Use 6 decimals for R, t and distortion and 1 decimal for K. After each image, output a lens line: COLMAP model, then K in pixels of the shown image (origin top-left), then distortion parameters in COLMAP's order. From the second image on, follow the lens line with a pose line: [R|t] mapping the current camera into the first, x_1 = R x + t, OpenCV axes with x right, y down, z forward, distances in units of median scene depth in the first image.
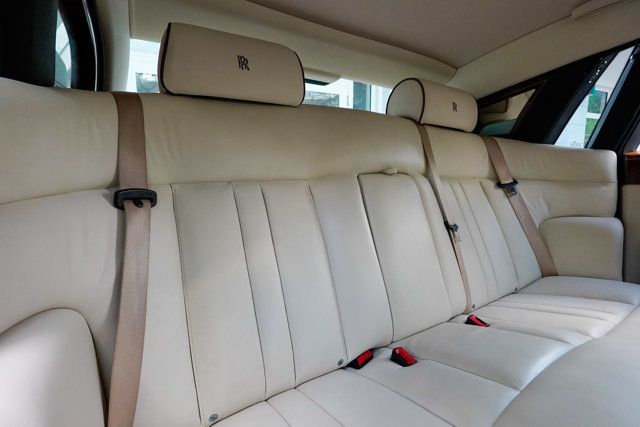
lens RADIAL K [[294.3, 0, 315.5], [0, 294.3, 215.8], [0, 0, 1]] dist [-0.017771, 0.010163]
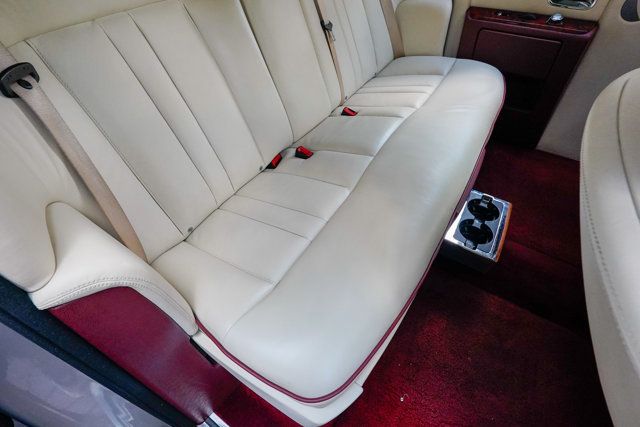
lens RADIAL K [[294.3, 0, 315.5], [0, 294.3, 215.8], [0, 0, 1]] dist [-0.017771, 0.010163]
pose [[0.904699, -0.325047, 0.275435, -0.124317], [0.074998, 0.757888, 0.648060, -0.179484], [-0.419399, -0.565642, 0.710038, -0.174832]]
